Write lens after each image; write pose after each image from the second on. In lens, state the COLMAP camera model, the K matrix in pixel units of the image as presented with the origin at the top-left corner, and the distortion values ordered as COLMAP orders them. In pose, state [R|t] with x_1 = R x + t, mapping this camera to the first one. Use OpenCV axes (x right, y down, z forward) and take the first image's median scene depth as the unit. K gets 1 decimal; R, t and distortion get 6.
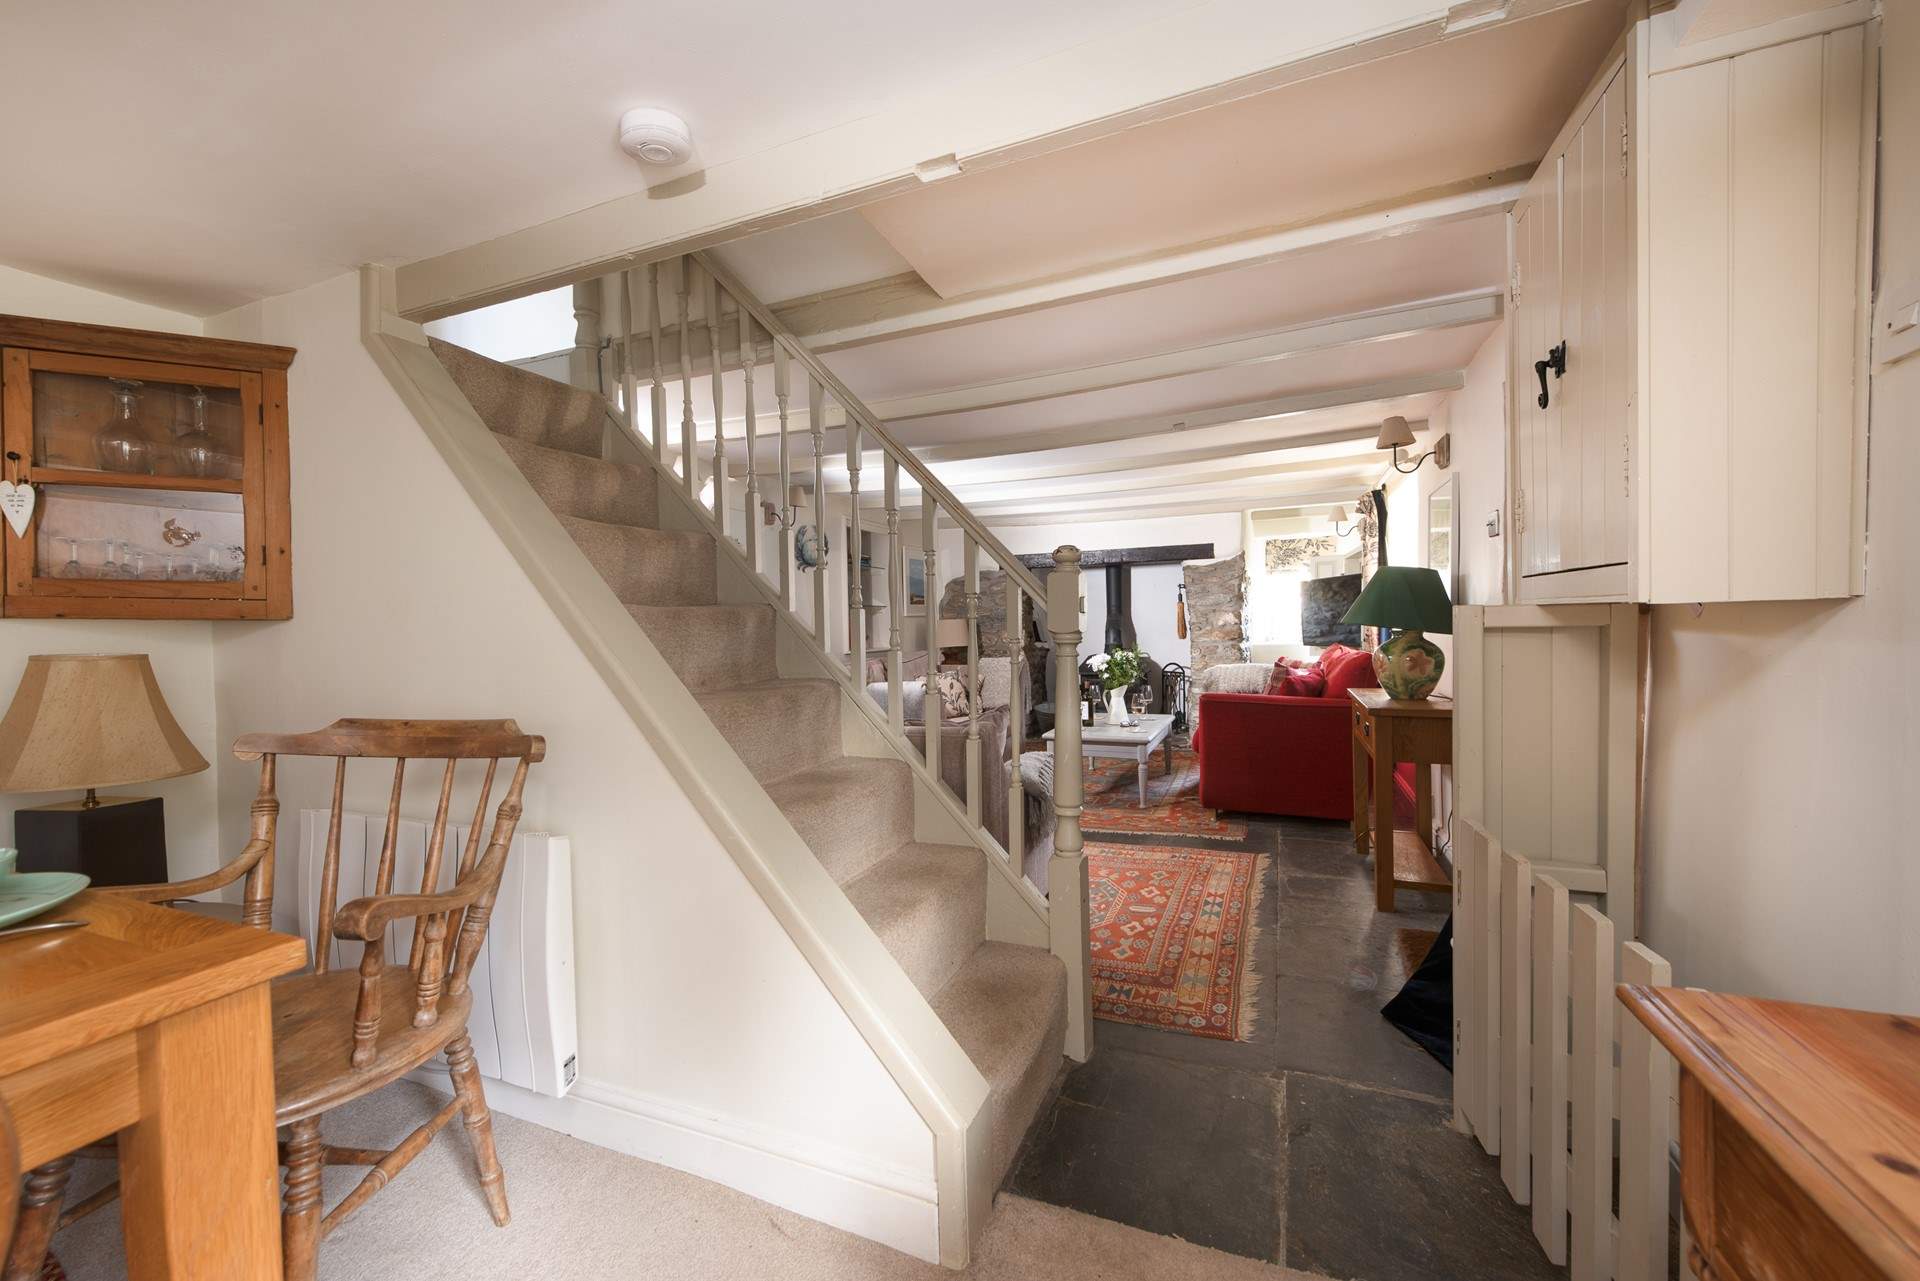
lens RADIAL K [[725.2, 0, 962.1], [0, 725.2, 642.3], [0, 0, 1]] dist [-0.000621, -0.000011]
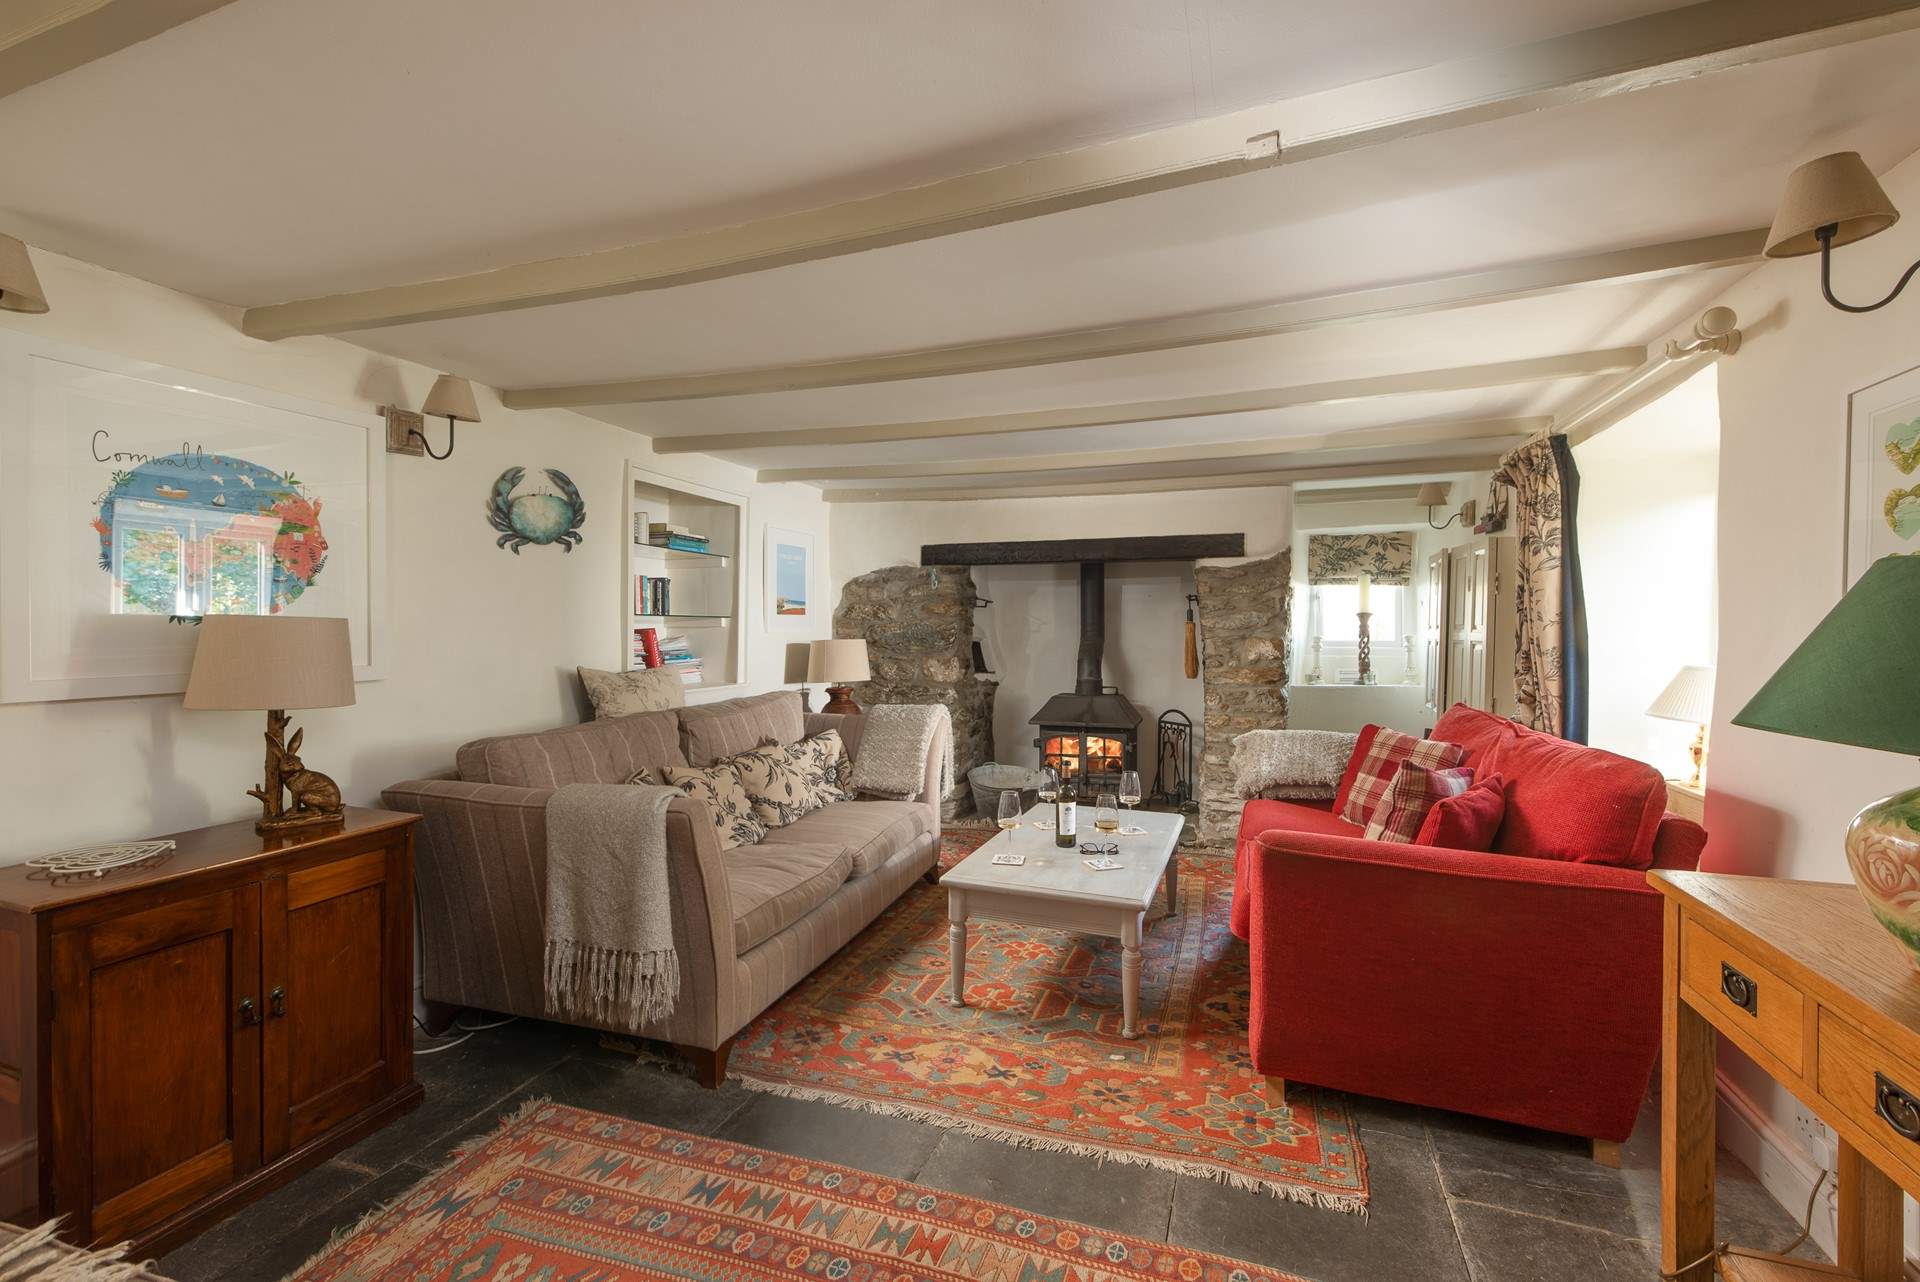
lens RADIAL K [[833.8, 0, 957.2], [0, 833.8, 638.2], [0, 0, 1]] dist [0.002096, 0.000161]
pose [[0.998874, 0.025739, 0.039856, 0.079383], [-0.024921, 0.999471, -0.020891, -0.026061], [-0.040372, 0.019874, 0.998987, 0.333871]]
